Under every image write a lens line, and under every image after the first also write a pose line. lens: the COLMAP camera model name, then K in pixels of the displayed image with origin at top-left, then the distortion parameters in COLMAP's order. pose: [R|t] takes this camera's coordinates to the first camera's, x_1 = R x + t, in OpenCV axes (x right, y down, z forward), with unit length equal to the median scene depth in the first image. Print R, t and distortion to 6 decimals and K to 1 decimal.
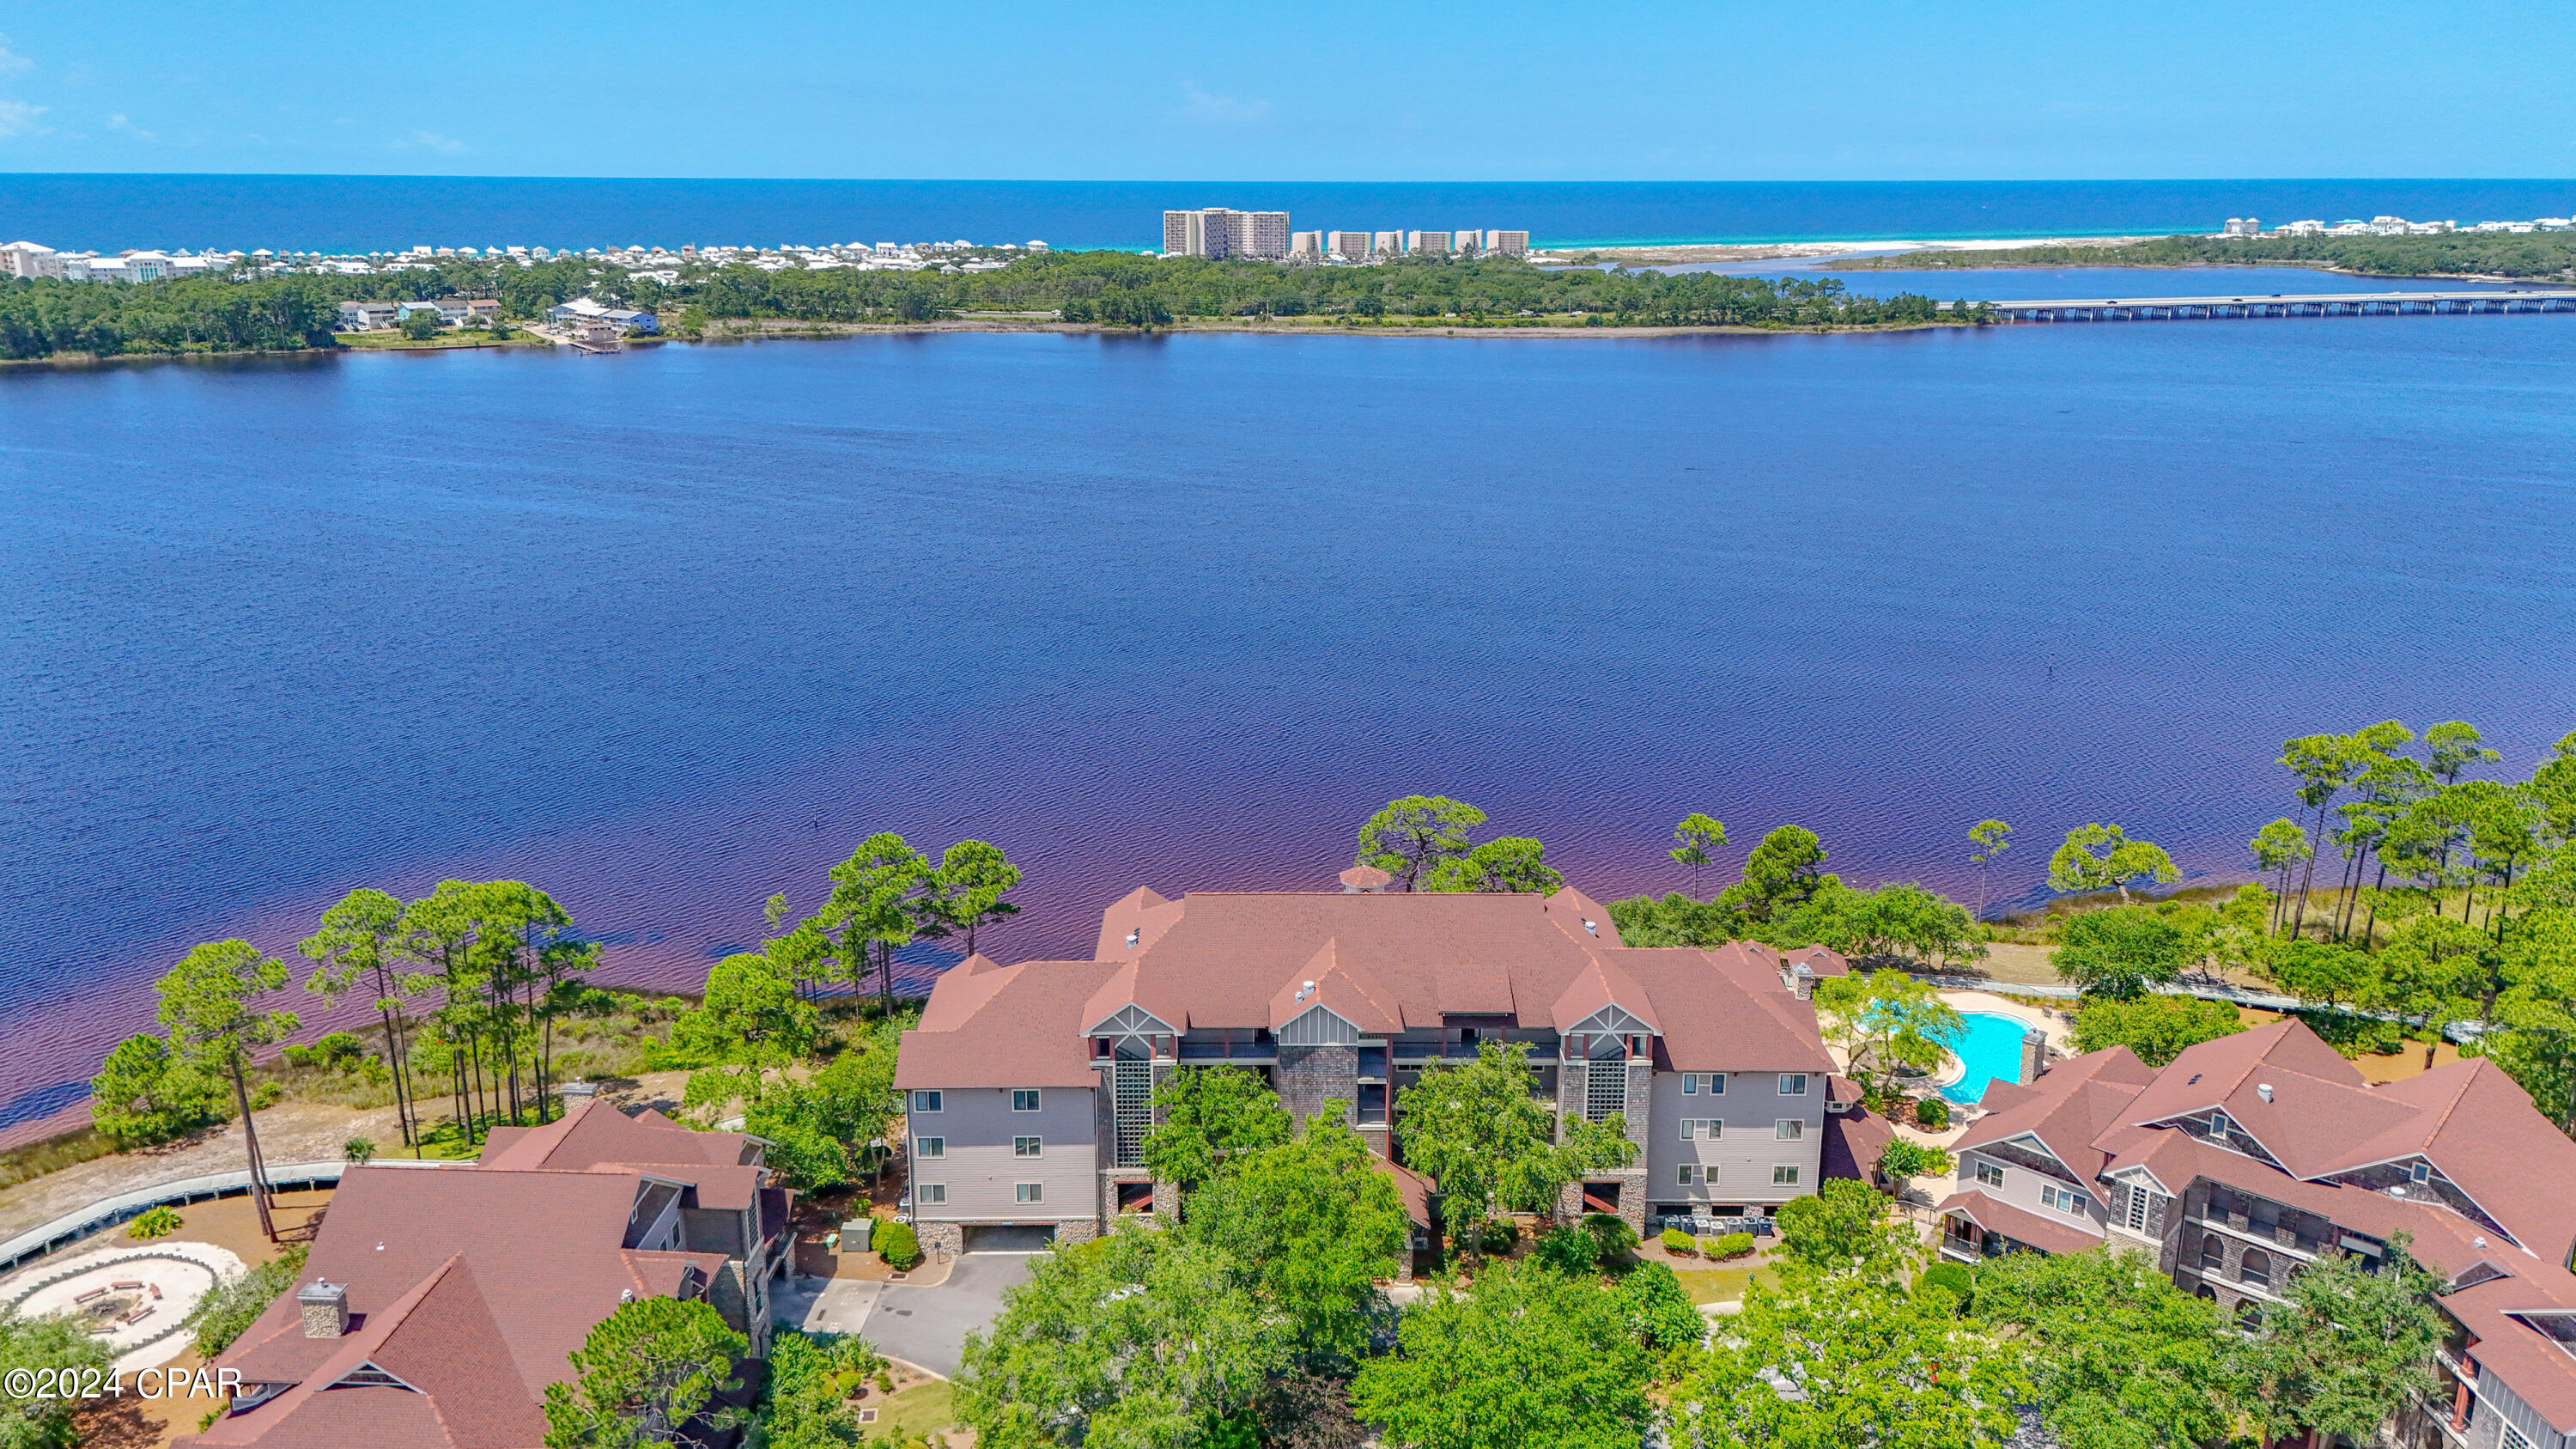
lens RADIAL K [[1774.3, 0, 1303.8], [0, 1774.3, 707.1], [0, 0, 1]] dist [0.079478, -0.144712]
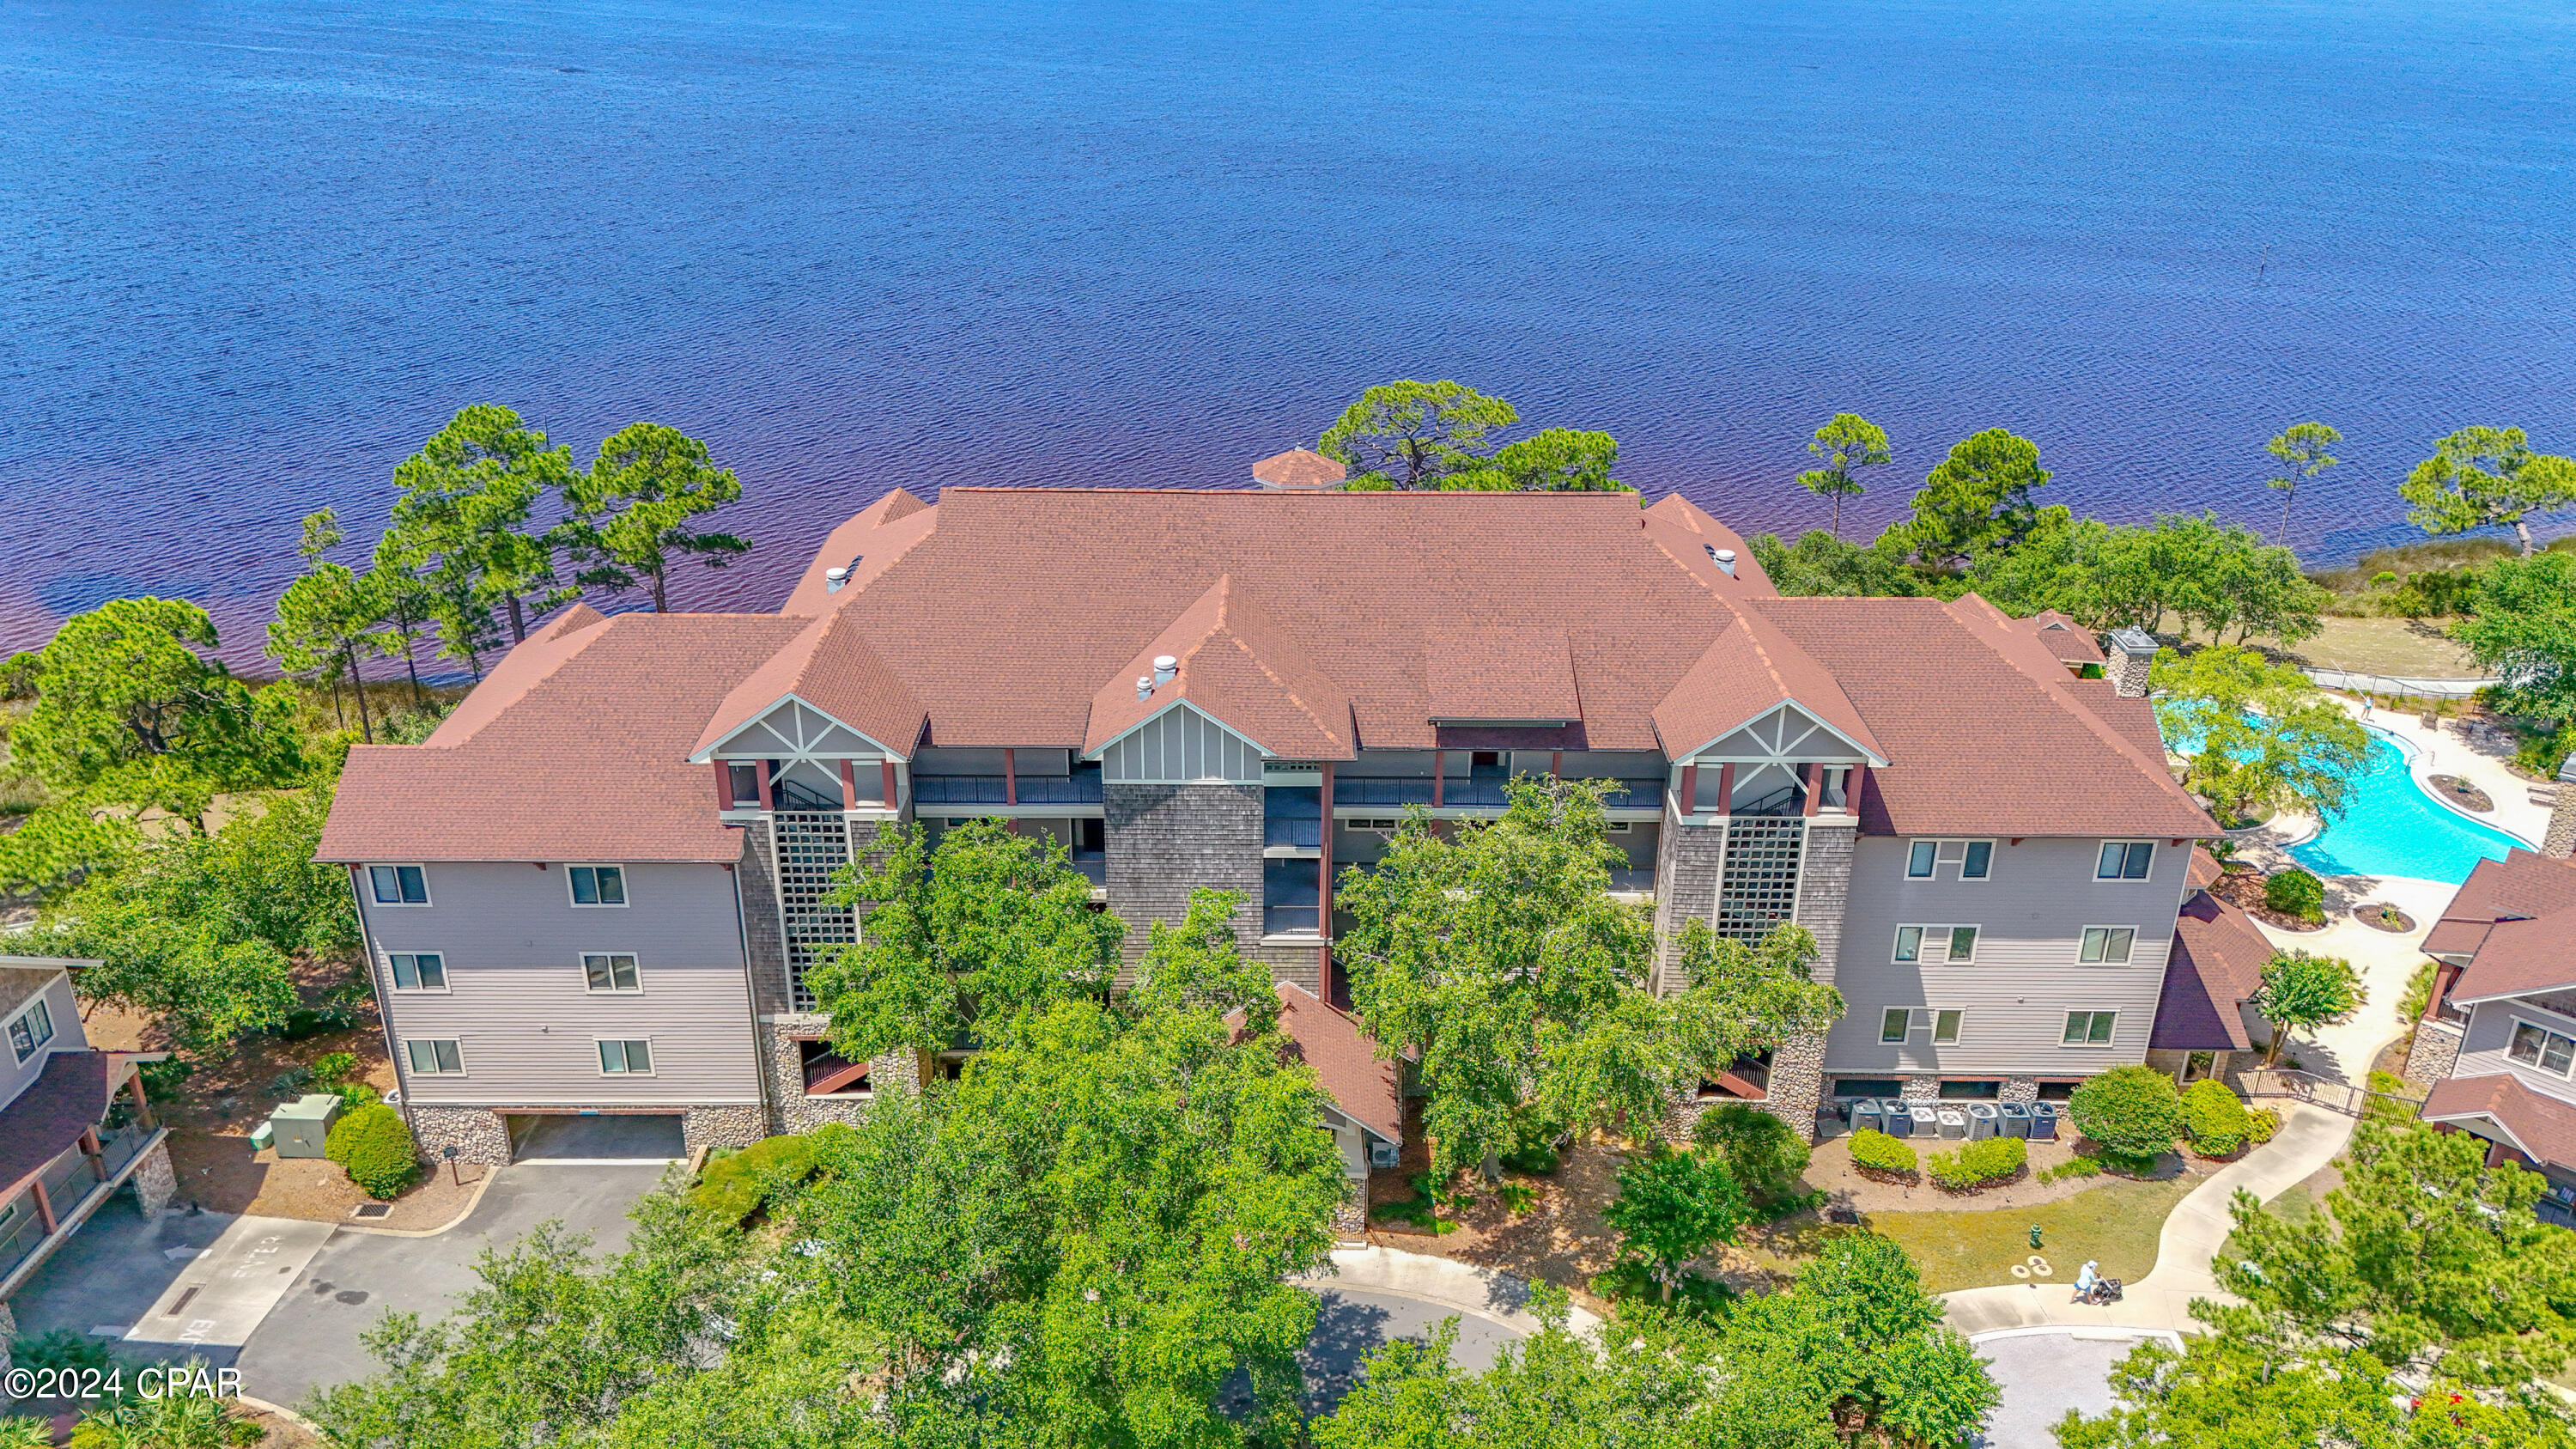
lens RADIAL K [[1774.3, 0, 1303.8], [0, 1774.3, 707.1], [0, 0, 1]] dist [0.079478, -0.144712]
pose [[0.999961, 0.007365, -0.004907, 0.043348], [-0.006447, 0.986055, 0.166297, 0.085800], [0.006063, -0.166259, 0.986063, 0.509676]]
